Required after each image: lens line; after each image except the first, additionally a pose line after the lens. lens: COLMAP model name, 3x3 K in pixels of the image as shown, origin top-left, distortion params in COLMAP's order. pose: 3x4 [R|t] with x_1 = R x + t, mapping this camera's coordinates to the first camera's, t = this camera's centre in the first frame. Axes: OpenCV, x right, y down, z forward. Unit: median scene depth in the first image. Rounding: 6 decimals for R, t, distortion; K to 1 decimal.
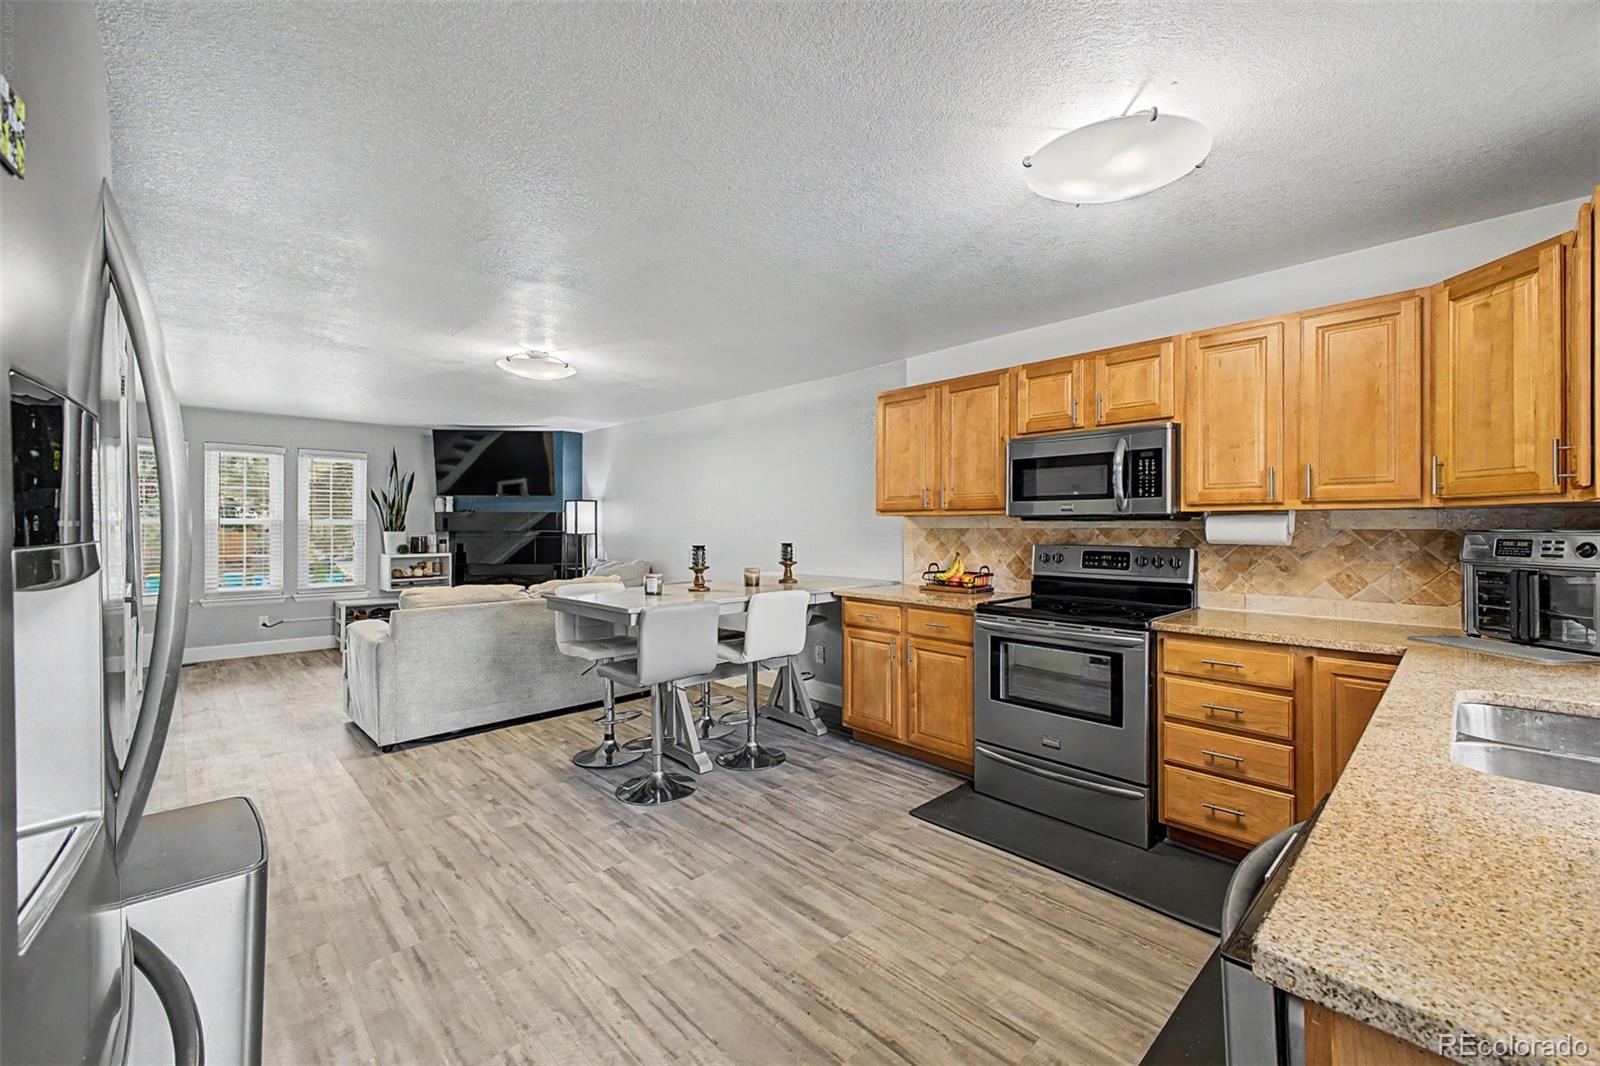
lens RADIAL K [[641.5, 0, 795.5], [0, 641.5, 526.1], [0, 0, 1]] dist [0.019350, -0.006150]
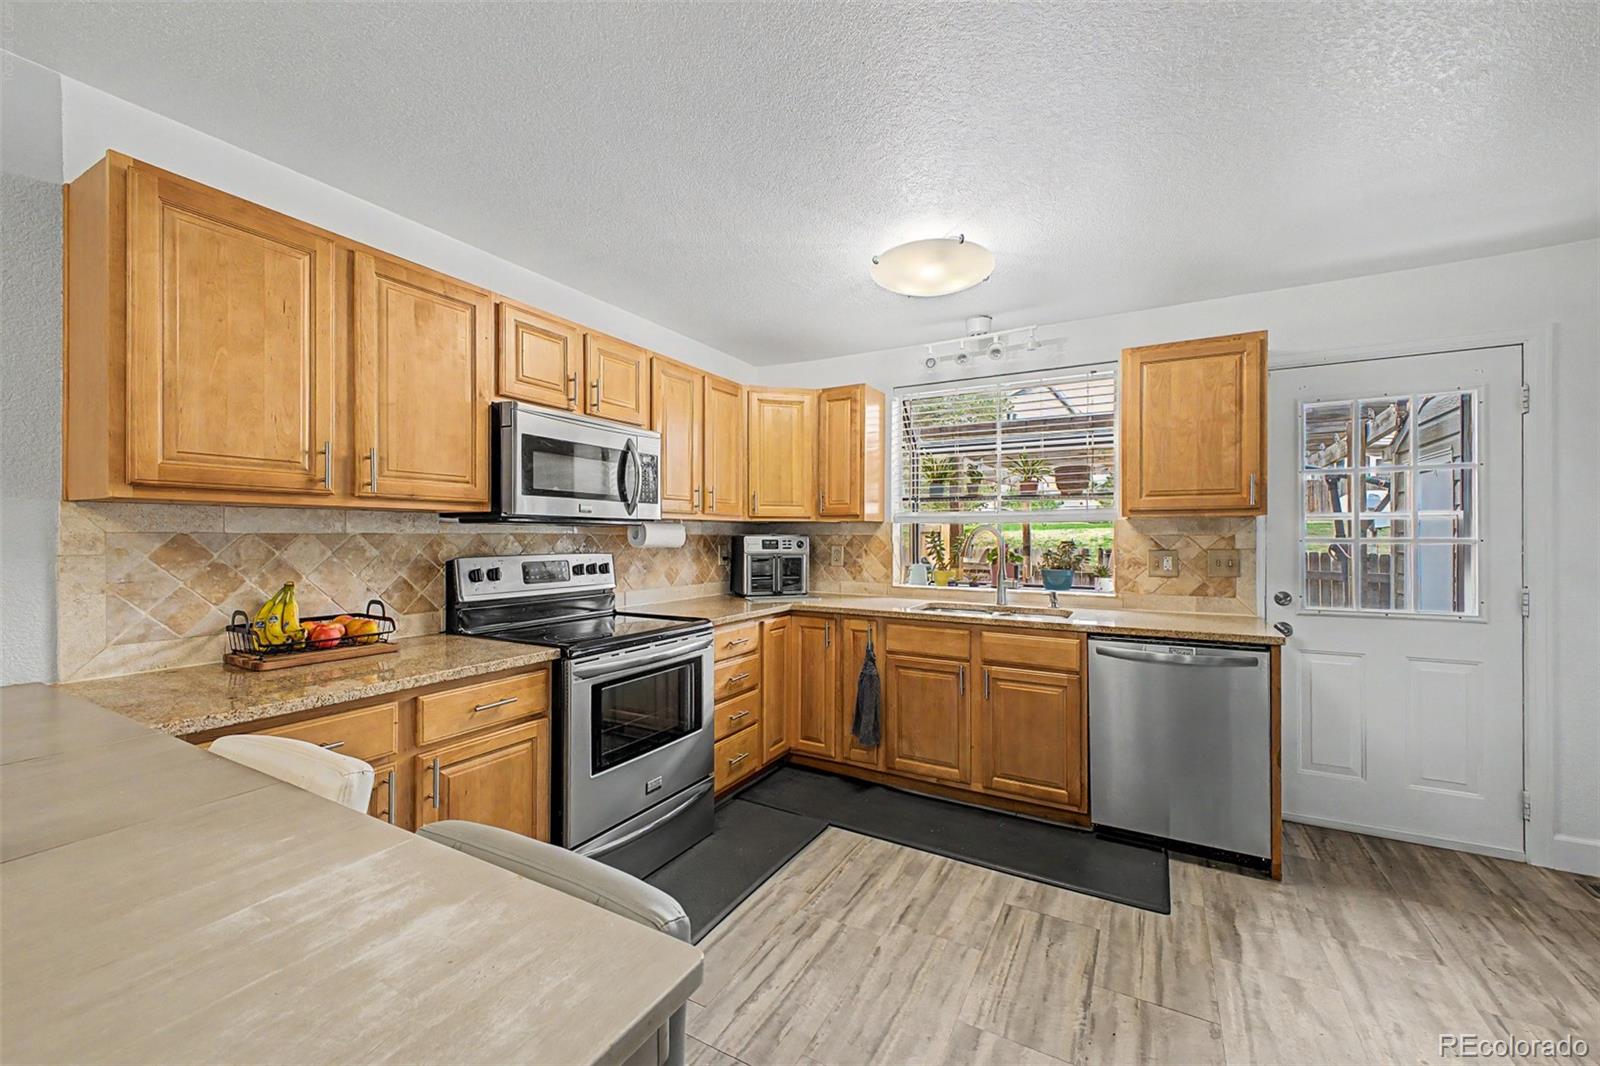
lens RADIAL K [[638.4, 0, 800.0], [0, 638.4, 533.0], [0, 0, 1]] dist [0.005425, -0.000323]
pose [[-0.290690, 0.000706, 0.956817, -0.352431], [-0.003321, 0.999993, -0.001747, 0.002317], [-0.956812, -0.003685, -0.290686, 0.800035]]
